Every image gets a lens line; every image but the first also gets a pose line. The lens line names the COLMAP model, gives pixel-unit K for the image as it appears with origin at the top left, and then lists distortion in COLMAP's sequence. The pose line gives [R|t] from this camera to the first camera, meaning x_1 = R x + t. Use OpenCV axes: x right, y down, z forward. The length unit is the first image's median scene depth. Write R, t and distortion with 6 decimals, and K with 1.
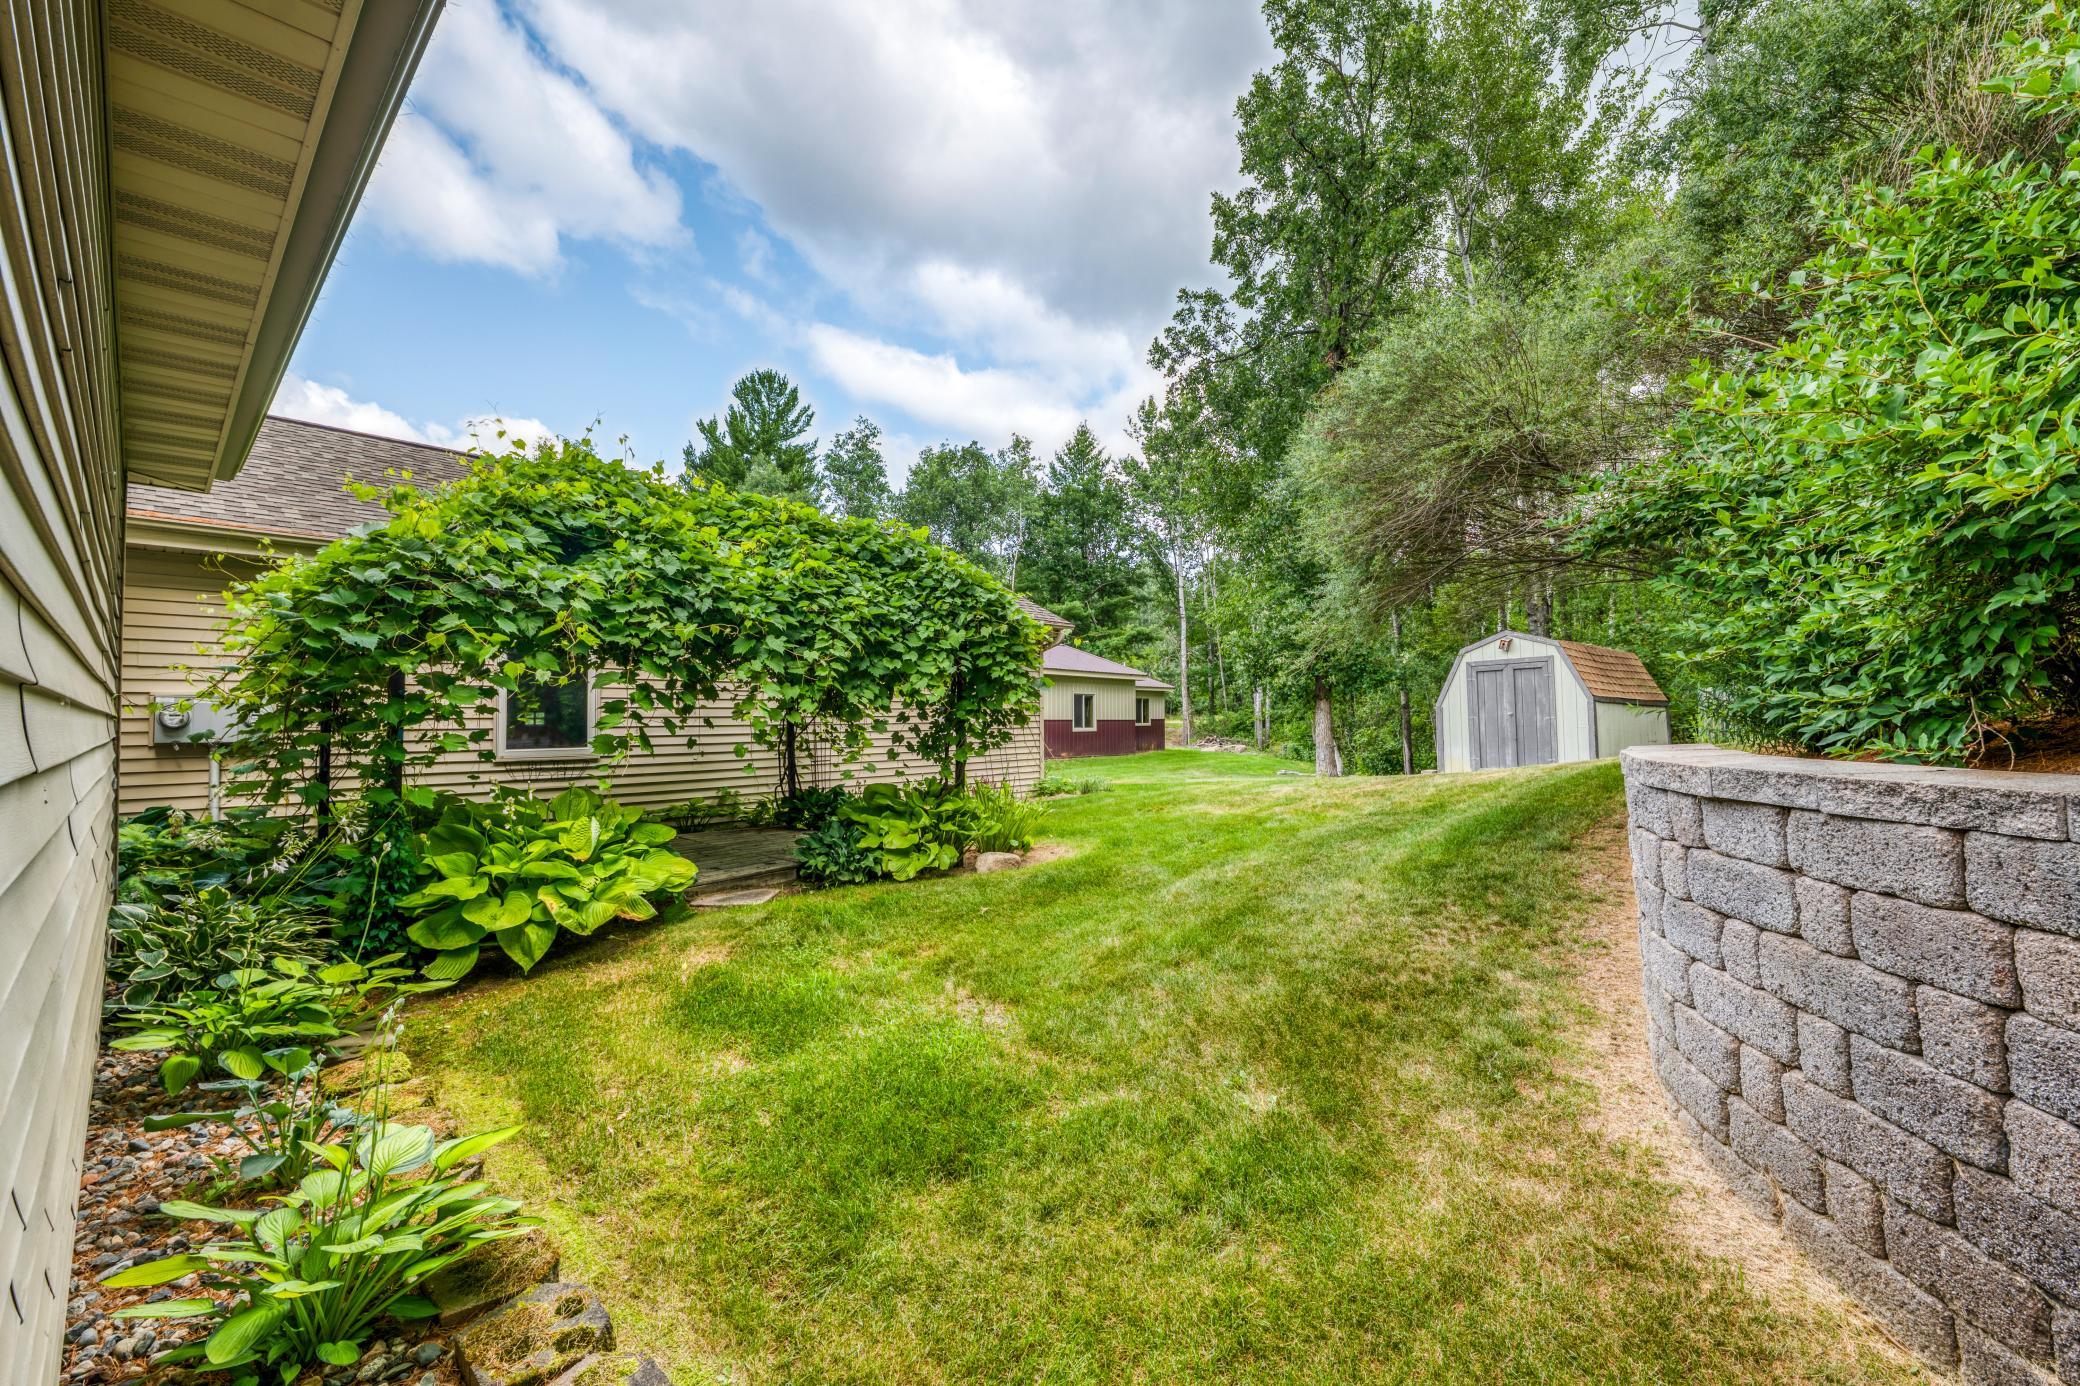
lens RADIAL K [[883.3, 0, 1052.4], [0, 883.3, 688.8], [0, 0, 1]] dist [-0.001192, 0.000276]
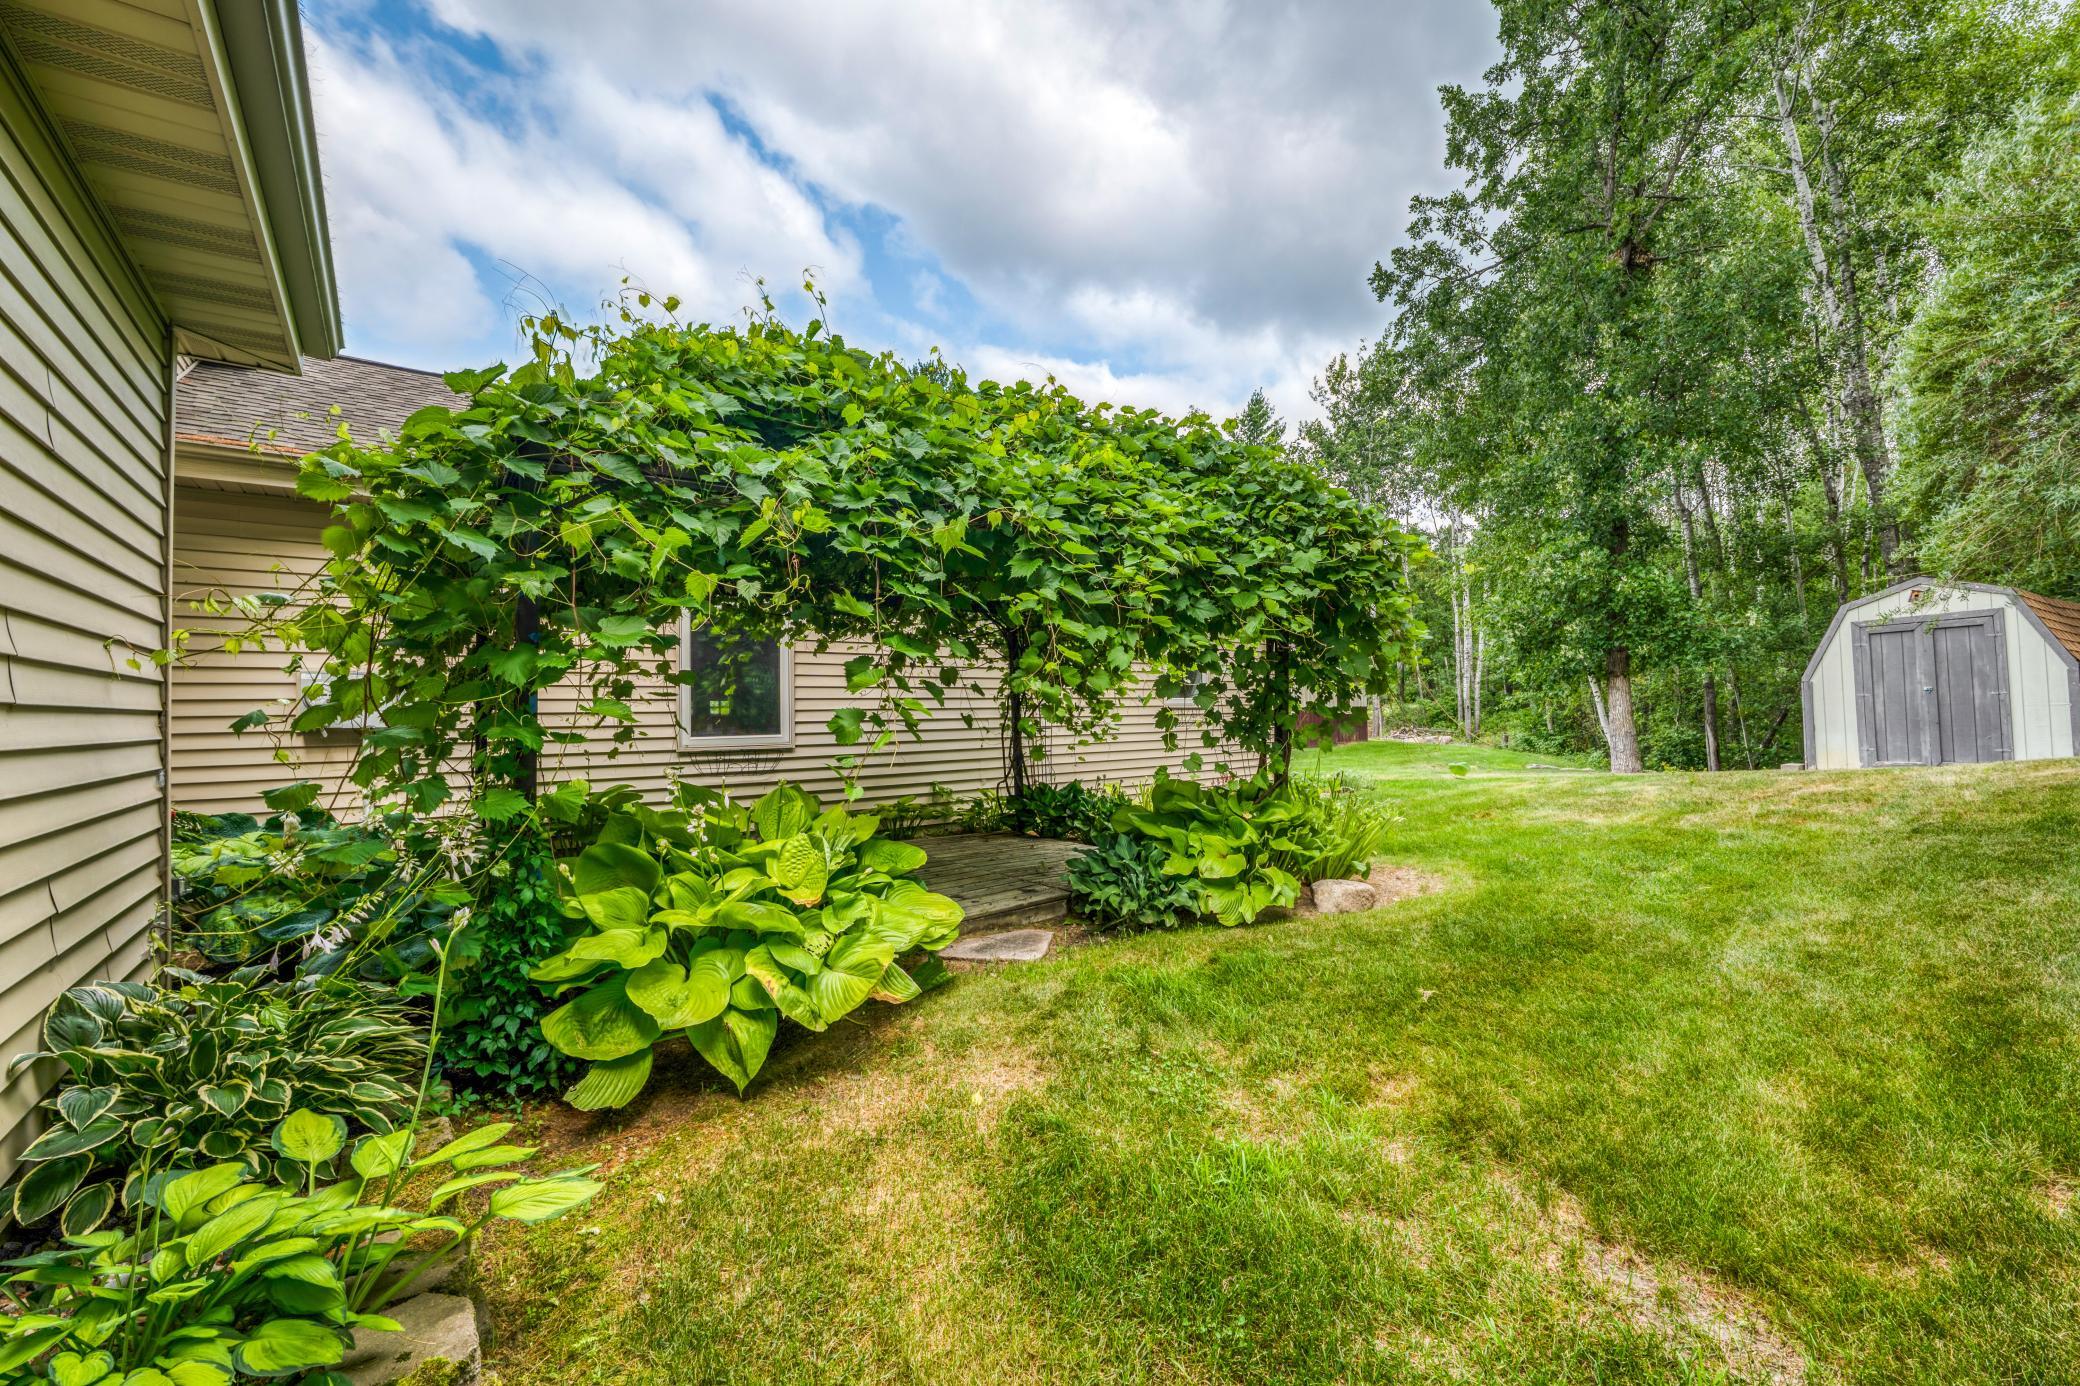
lens RADIAL K [[883.3, 0, 1046.4], [0, 883.3, 685.8], [0, 0, 1]] dist [-0.001192, 0.000276]
pose [[0.985022, -0.013369, -0.171910, -0.080690], [0.013899, 0.999902, 0.001879, 0.013262], [0.171868, -0.004240, 0.985111, 0.131919]]
